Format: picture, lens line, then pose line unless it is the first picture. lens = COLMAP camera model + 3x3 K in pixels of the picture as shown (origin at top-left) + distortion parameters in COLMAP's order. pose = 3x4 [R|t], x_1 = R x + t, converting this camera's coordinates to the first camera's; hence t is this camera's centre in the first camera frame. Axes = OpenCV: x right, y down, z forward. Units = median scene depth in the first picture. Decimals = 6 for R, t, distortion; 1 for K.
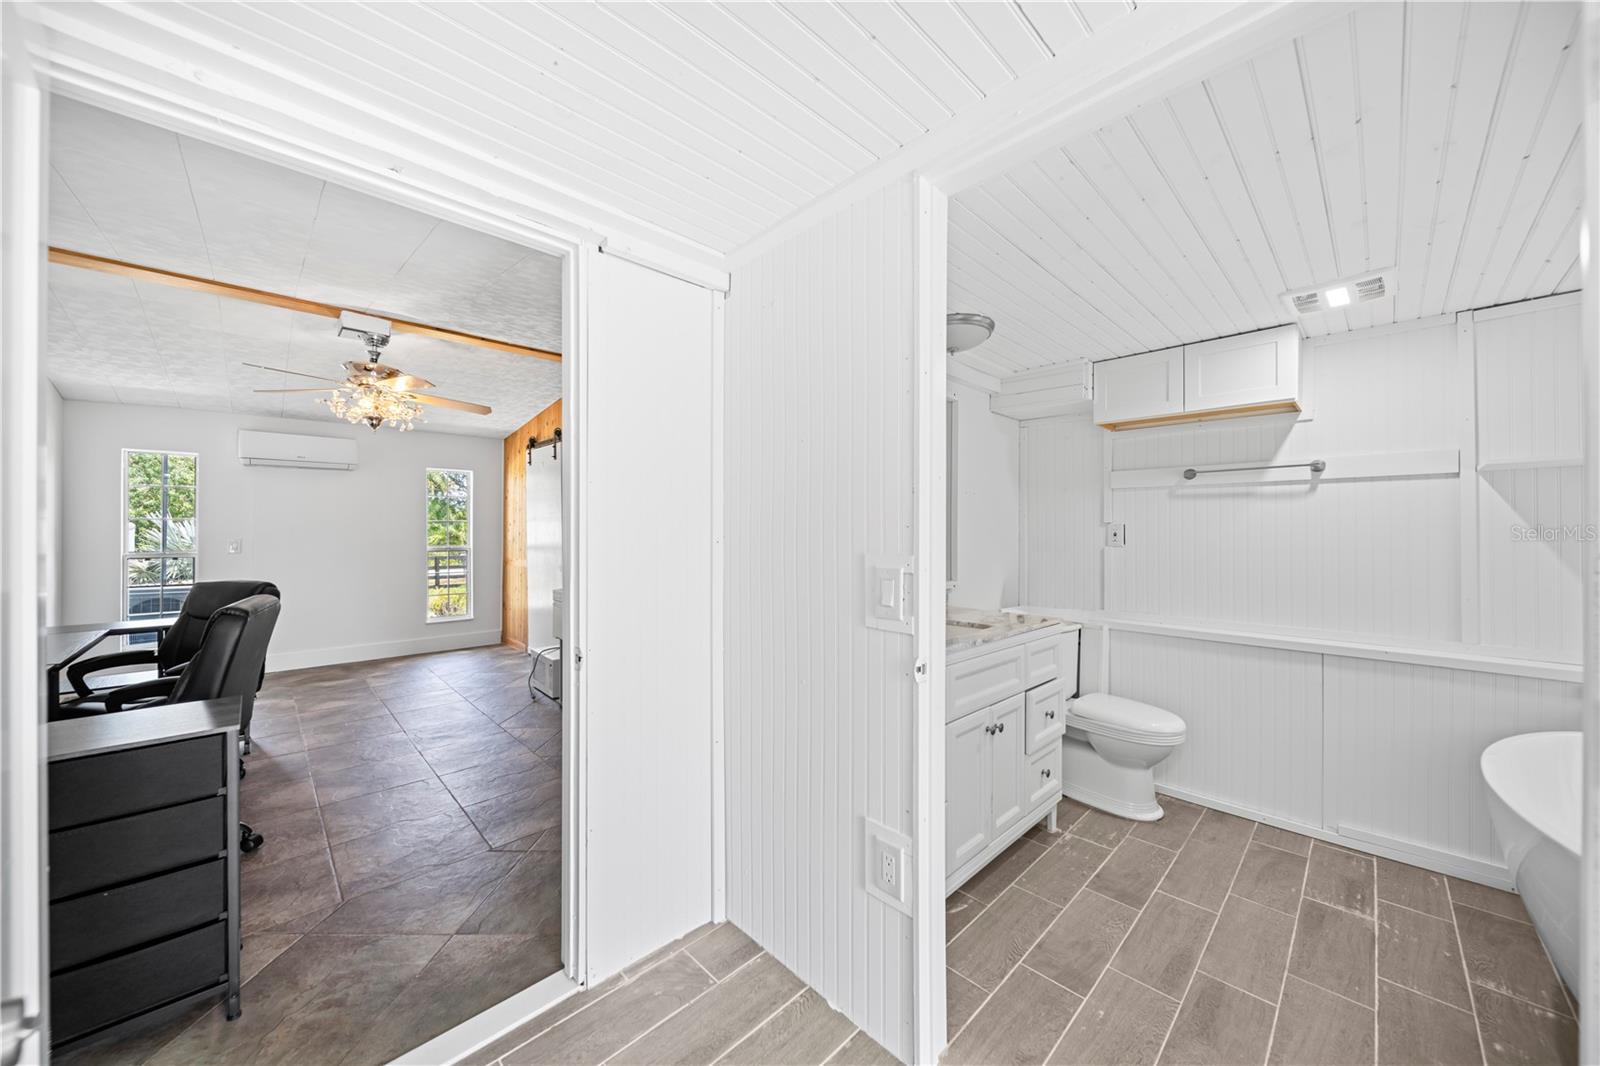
lens RADIAL K [[564.8, 0, 806.6], [0, 564.8, 530.5], [0, 0, 1]] dist [-0.000690, -0.000050]
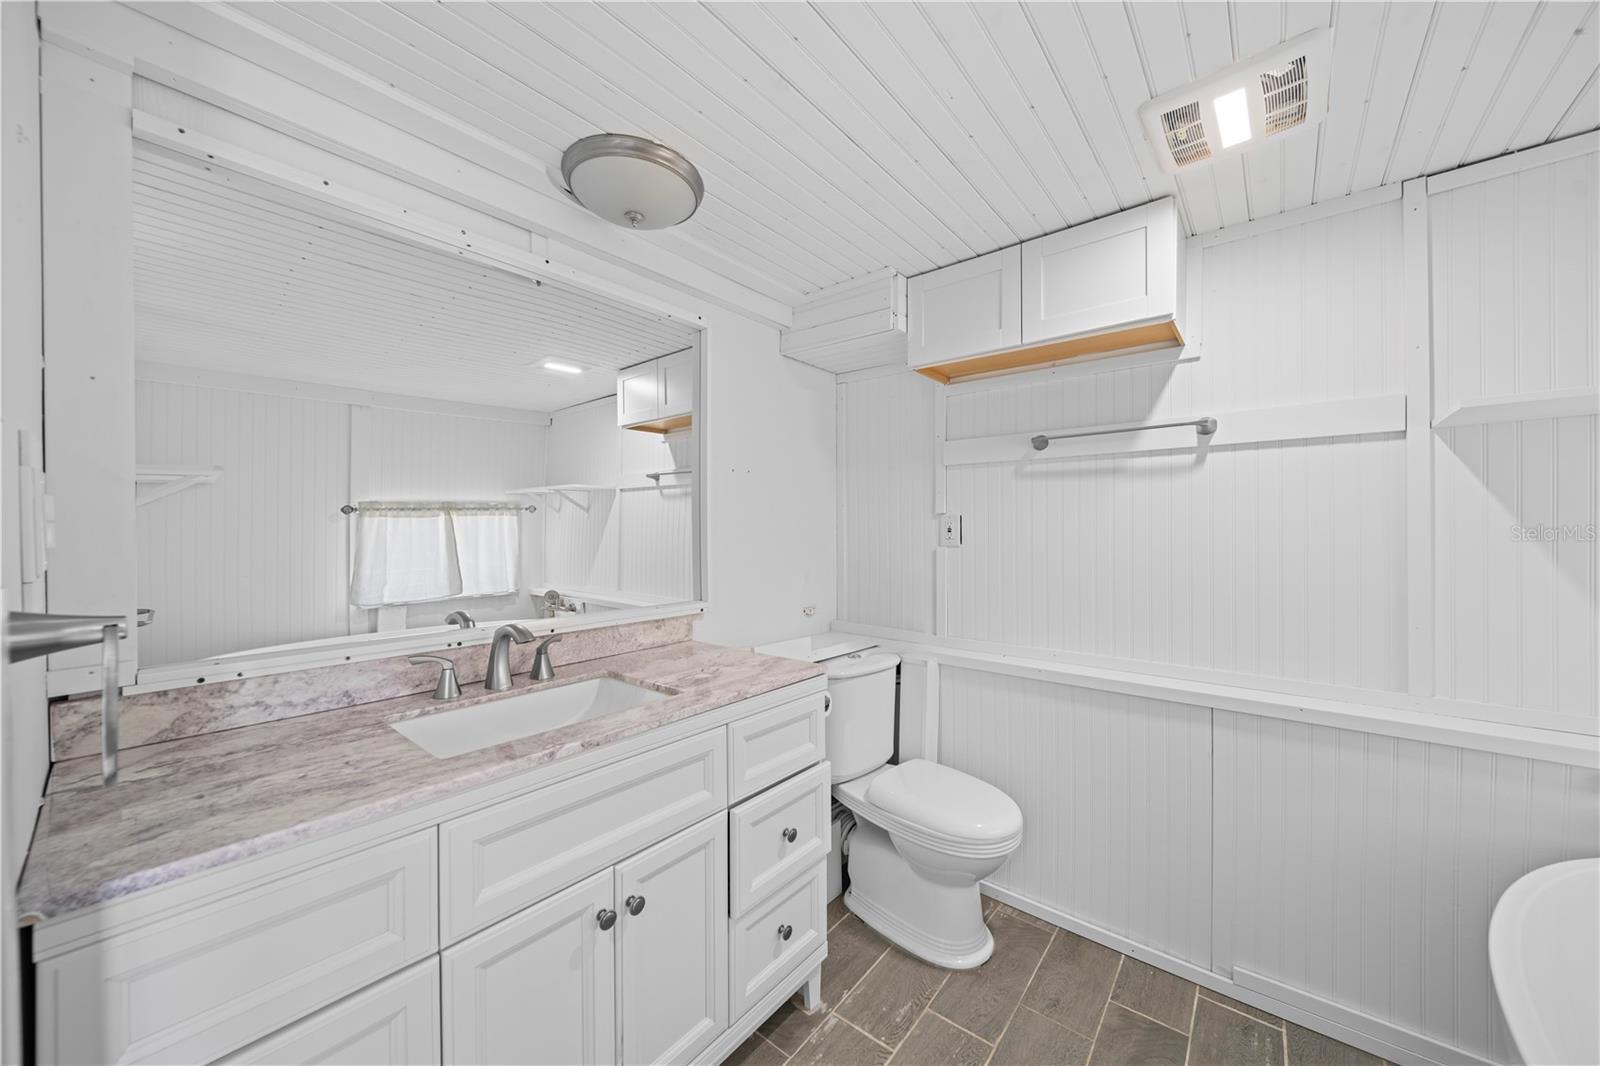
lens RADIAL K [[580.1, 0, 800.0], [0, 580.1, 533.0], [0, 0, 1]] dist [-0.000272, 0.000005]
pose [[0.994088, -0.007529, 0.108312, 0.350346], [0.006324, 0.999914, 0.011468, 0.001861], [-0.108389, -0.010716, 0.994051, 0.366428]]
